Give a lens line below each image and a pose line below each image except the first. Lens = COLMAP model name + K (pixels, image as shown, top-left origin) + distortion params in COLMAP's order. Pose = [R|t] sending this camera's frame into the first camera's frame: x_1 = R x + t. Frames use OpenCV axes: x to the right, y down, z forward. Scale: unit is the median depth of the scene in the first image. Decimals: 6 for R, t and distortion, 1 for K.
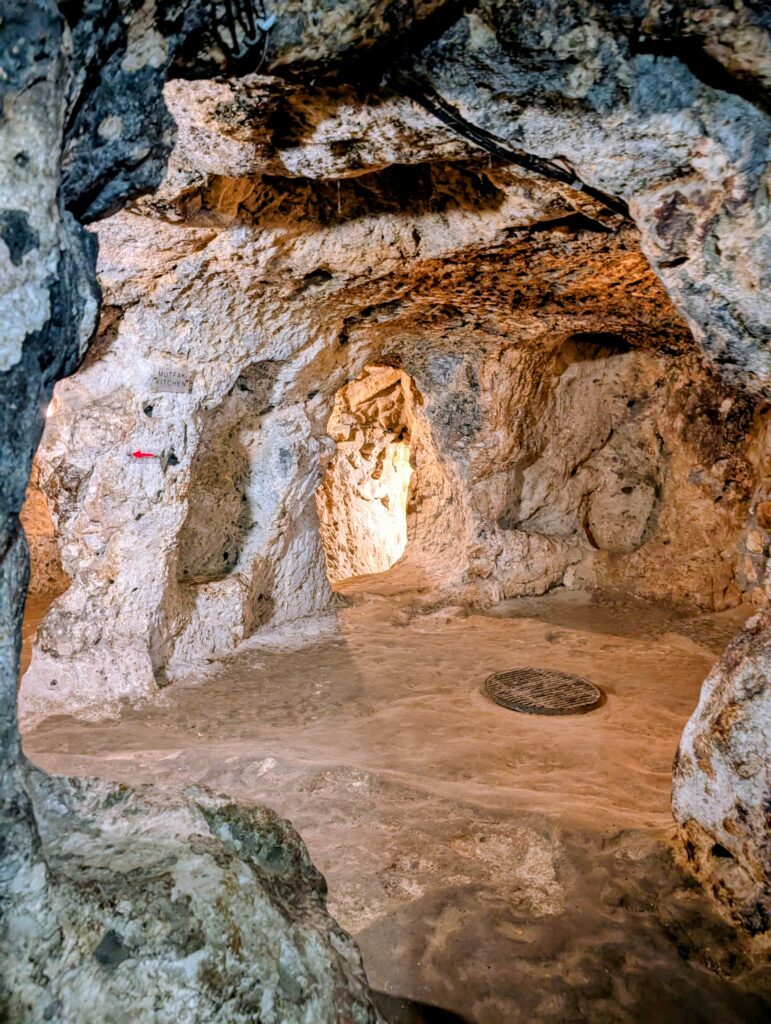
lens RADIAL K [[739.8, 0, 385.5], [0, 739.8, 512.0], [0, 0, 1]] dist [0.025303, -0.000336]
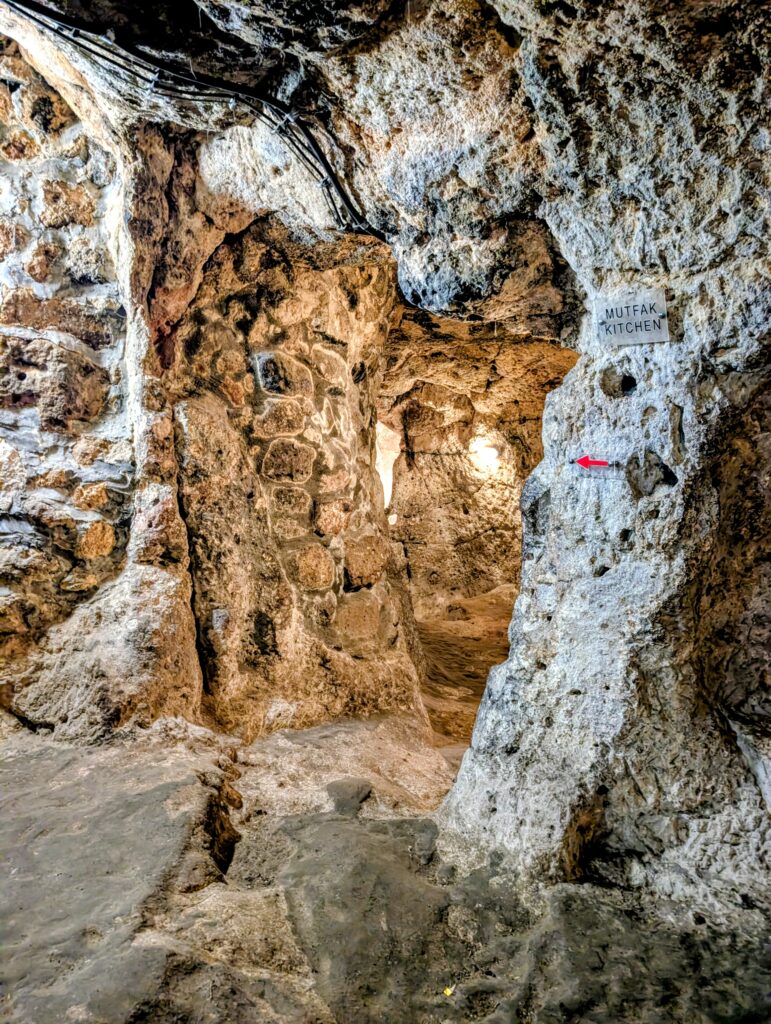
lens RADIAL K [[739.8, 0, 385.5], [0, 739.8, 512.0], [0, 0, 1]] dist [0.025303, -0.000336]
pose [[0.104648, 0.063727, -0.992465, 0.219897], [-0.116374, 0.991874, 0.051418, -0.049512], [0.987677, 0.110116, 0.111213, 0.766340]]
